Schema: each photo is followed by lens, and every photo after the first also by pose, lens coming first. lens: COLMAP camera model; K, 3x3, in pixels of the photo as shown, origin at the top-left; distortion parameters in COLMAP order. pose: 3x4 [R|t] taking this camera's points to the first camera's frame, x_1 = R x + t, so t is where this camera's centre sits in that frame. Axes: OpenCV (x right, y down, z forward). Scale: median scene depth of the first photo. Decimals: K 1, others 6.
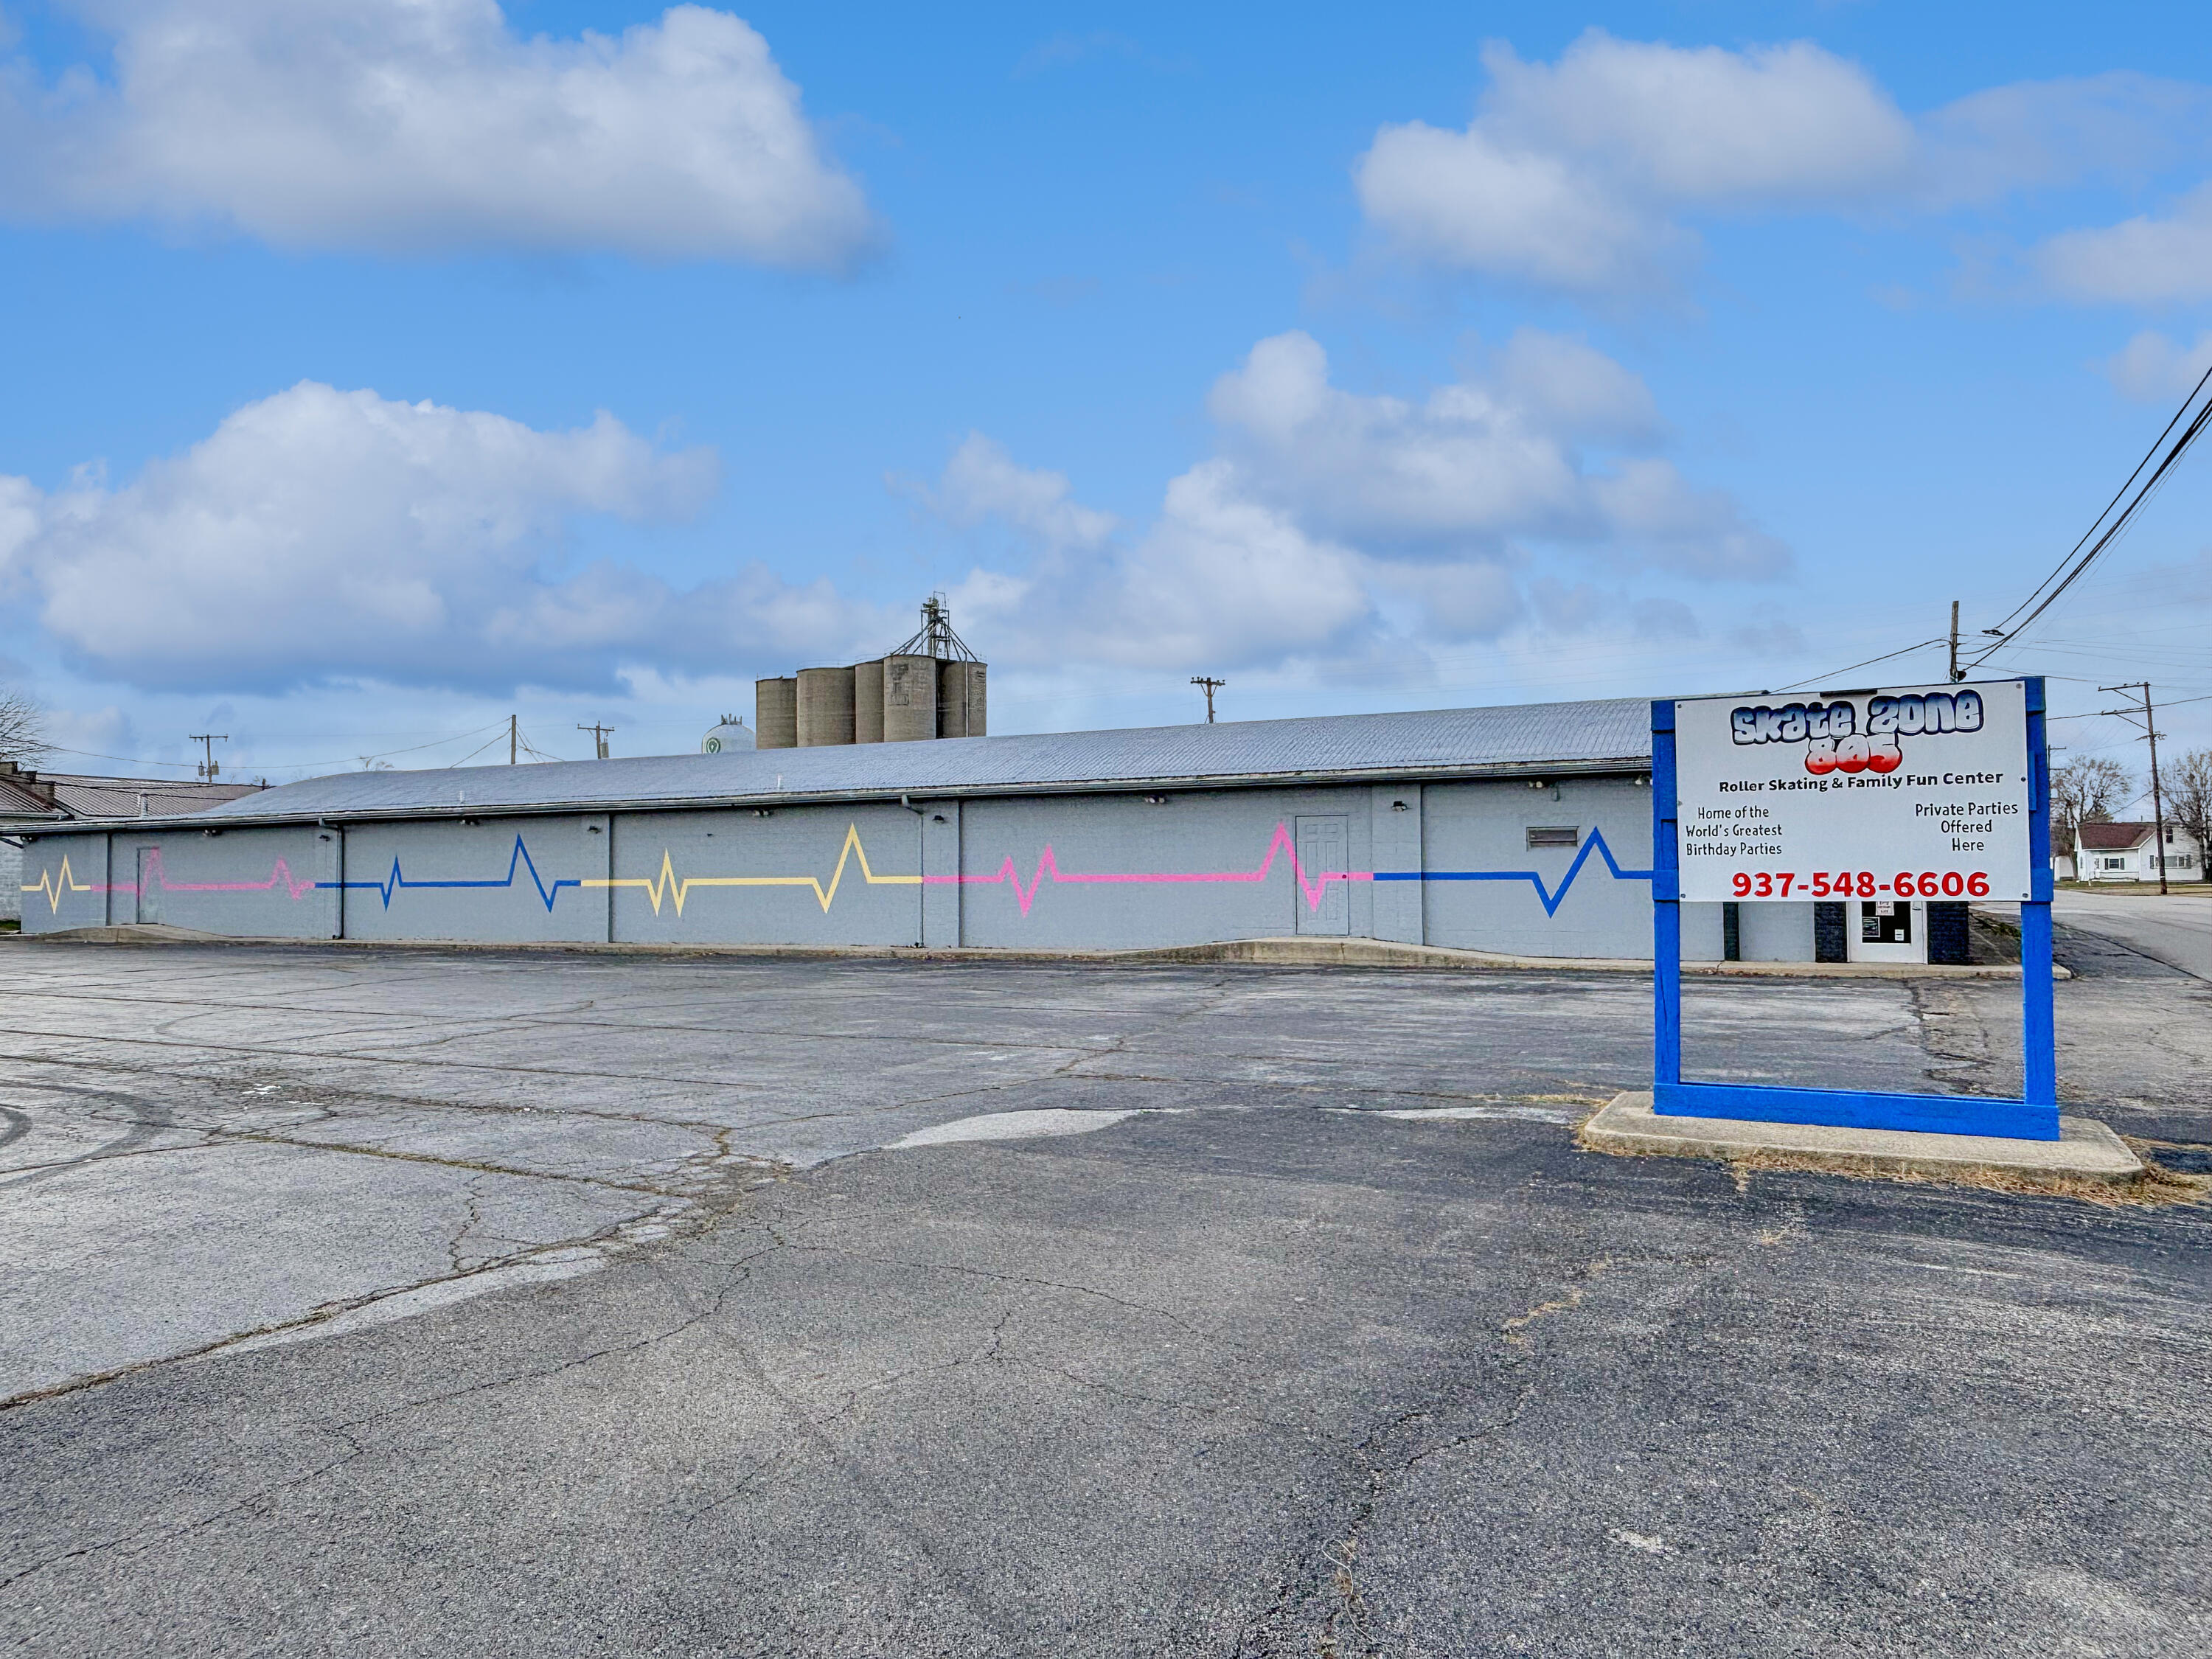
lens RADIAL K [[1465.1, 0, 1106.0], [0, 1465.1, 829.5], [0, 0, 1]] dist [-0.001312, -0.002552]
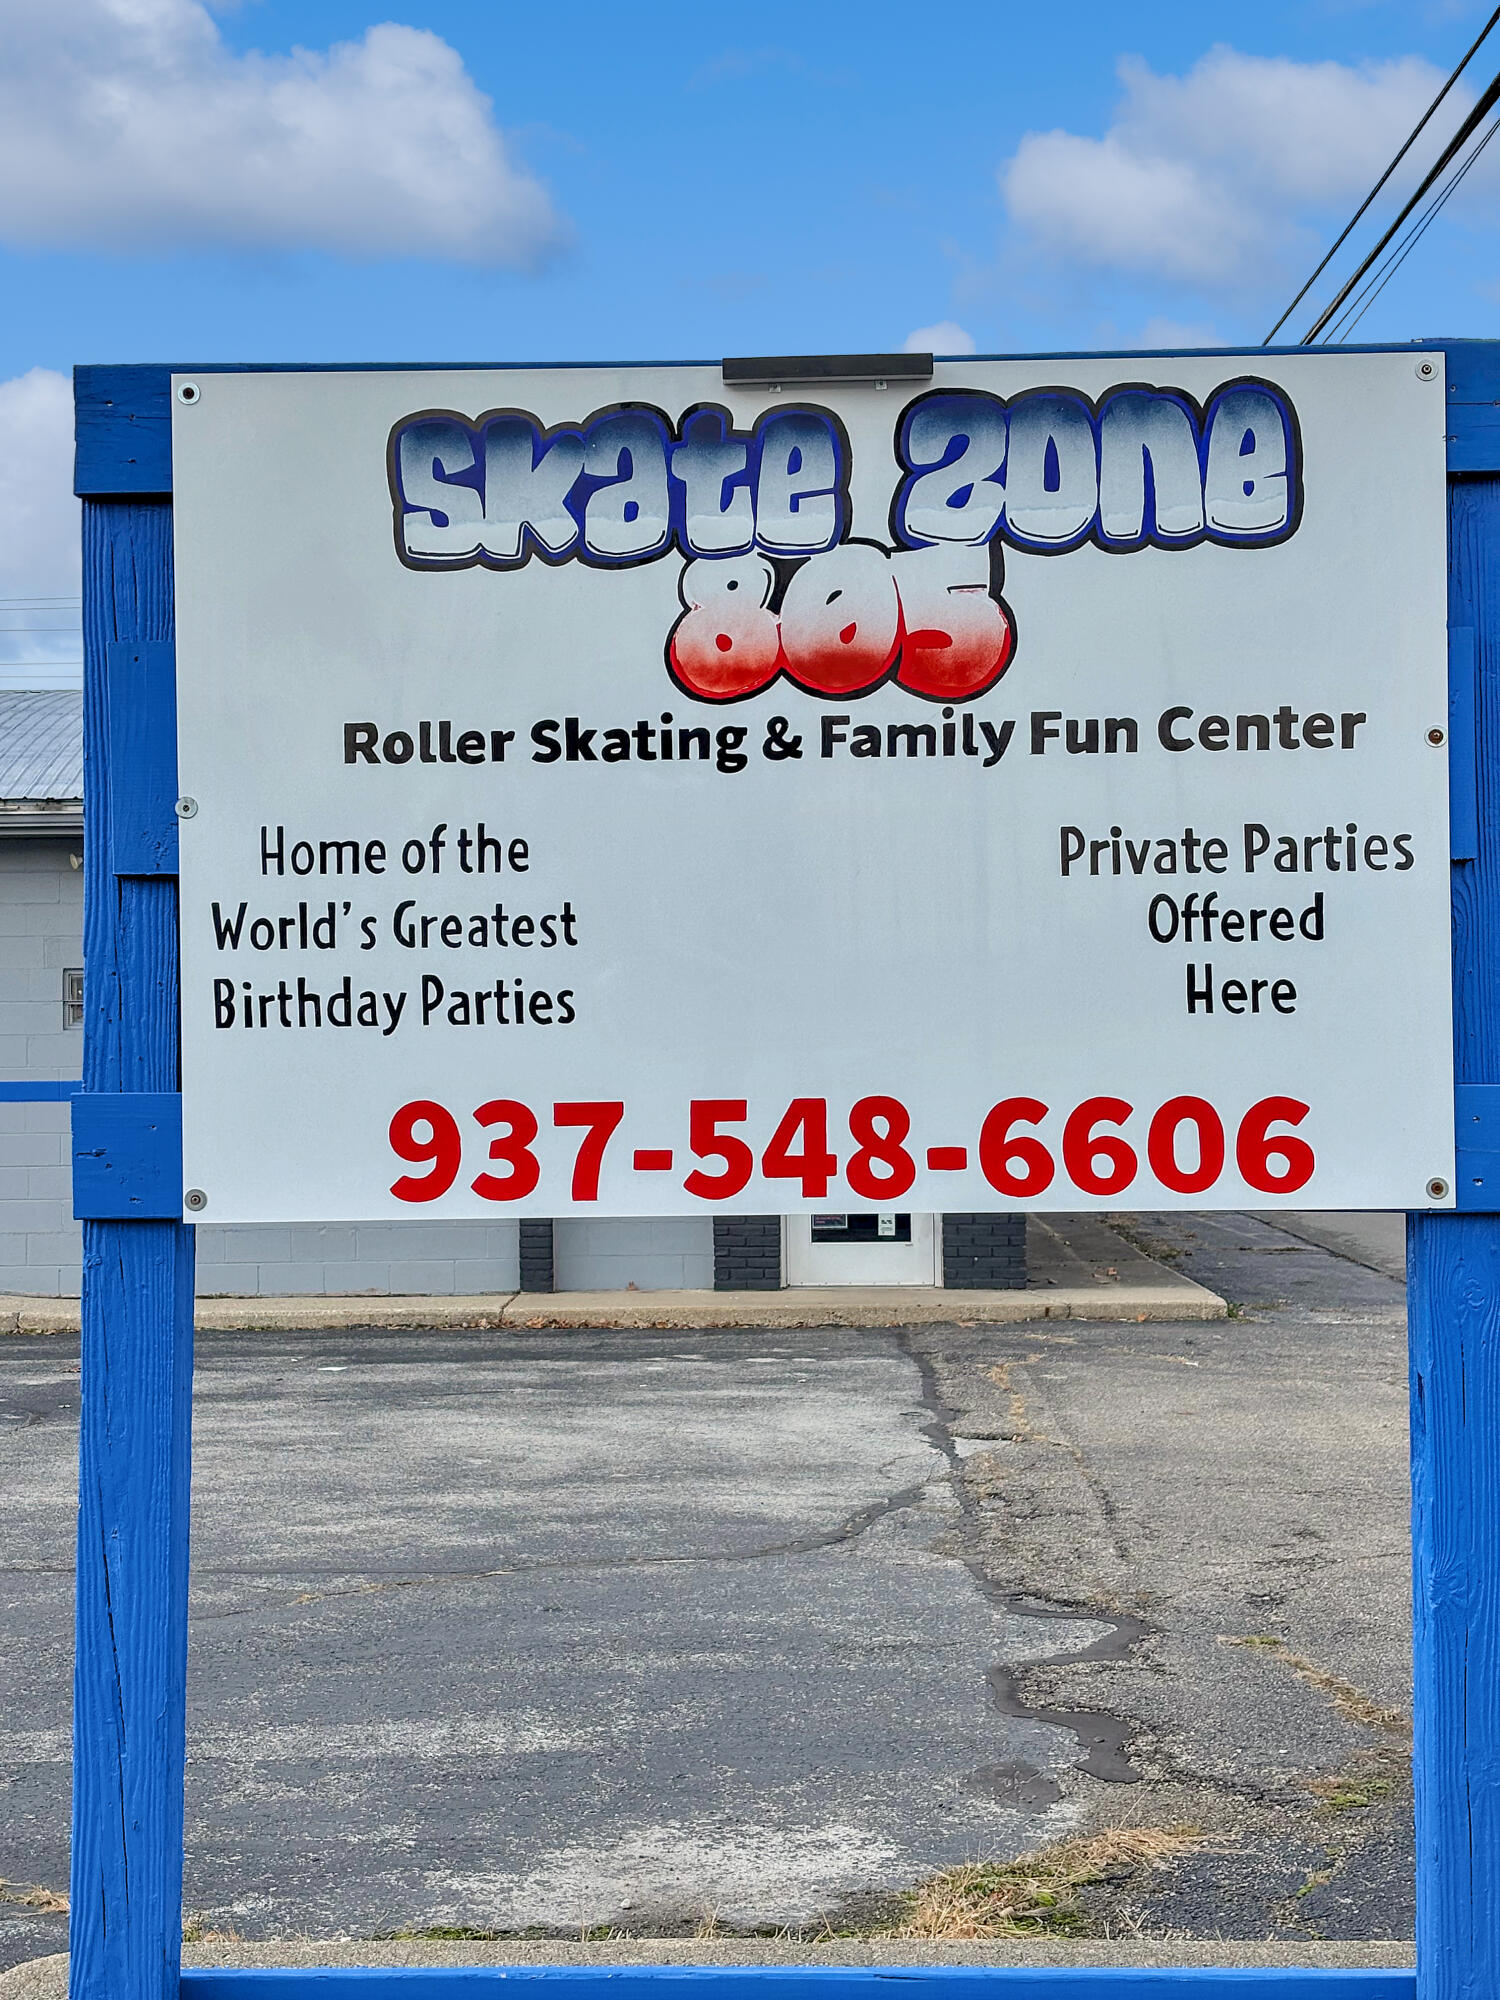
lens RADIAL K [[3028.1, 0, 750.0], [0, 3028.1, 1000.0], [0, 0, 1]] dist [0.007982, 0.008119]
pose [[0.895906, 0.009491, 0.444143, 0.267273], [-0.011001, 0.999939, 0.000823, 0.012155], [-0.444108, -0.005623, 0.895956, 0.543080]]
